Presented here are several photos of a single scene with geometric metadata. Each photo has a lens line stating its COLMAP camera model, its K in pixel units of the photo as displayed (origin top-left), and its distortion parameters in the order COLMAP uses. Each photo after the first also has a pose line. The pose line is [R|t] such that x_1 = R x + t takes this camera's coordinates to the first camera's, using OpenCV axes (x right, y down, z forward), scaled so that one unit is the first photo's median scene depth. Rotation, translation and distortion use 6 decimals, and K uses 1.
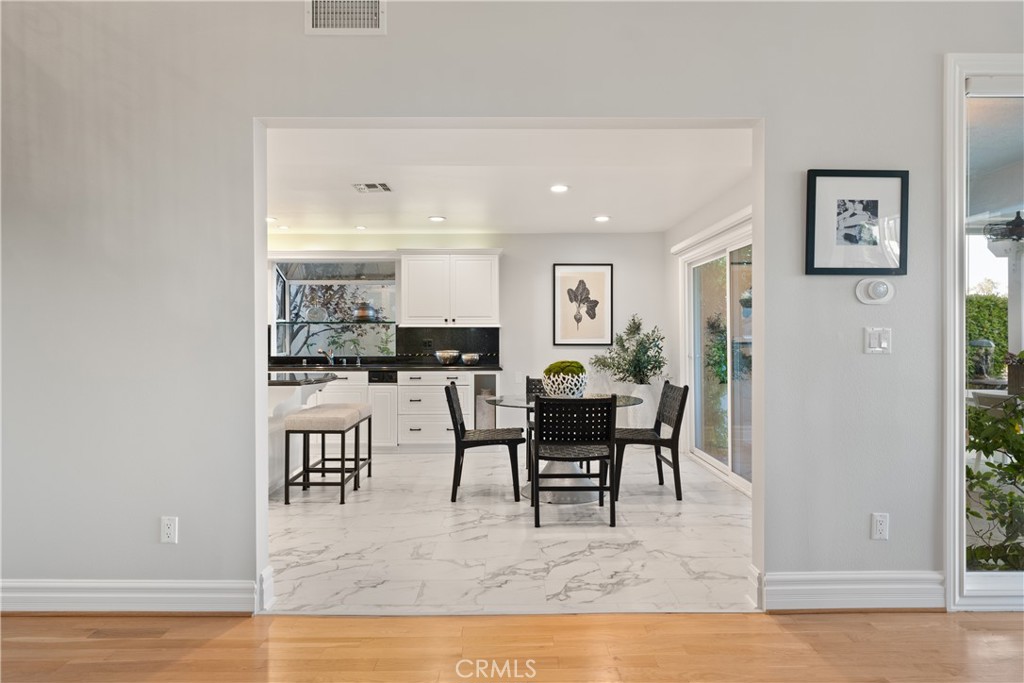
lens RADIAL K [[642.4, 0, 512.0], [0, 642.4, 341.5], [0, 0, 1]] dist [-0.000826, 0.000030]
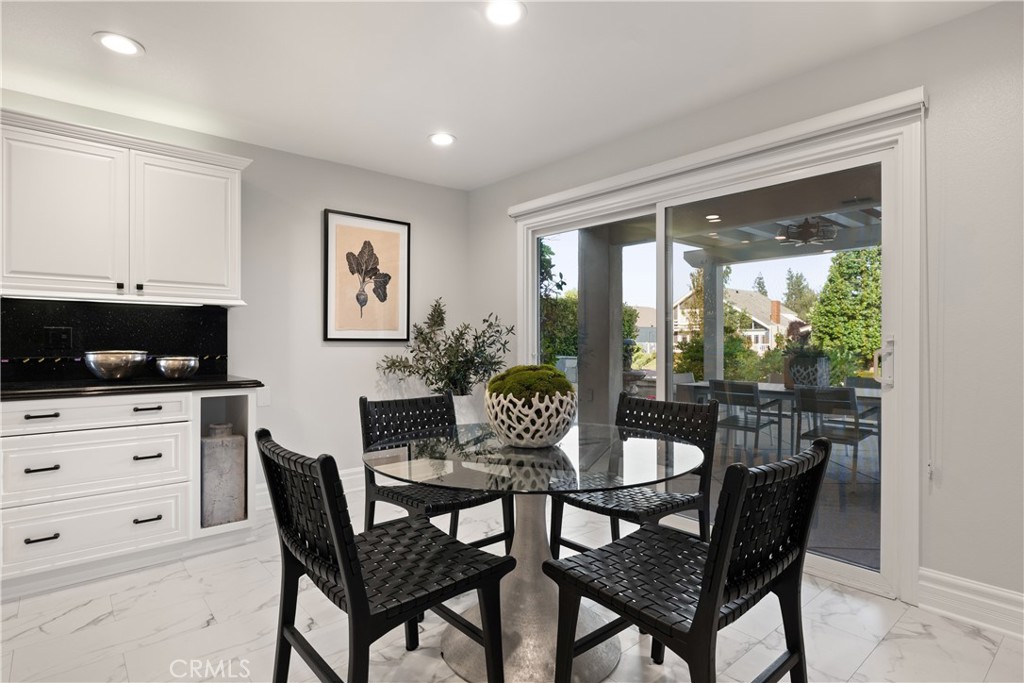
lens RADIAL K [[534.6, 0, 512.0], [0, 534.6, 341.5], [0, 0, 1]] dist [0.003002, 0.000500]
pose [[0.757732, 0.001860, 0.652563, -0.137854], [0.002600, 0.999979, -0.005870, 0.010304], [-0.652560, 0.006144, 0.757712, 0.500552]]
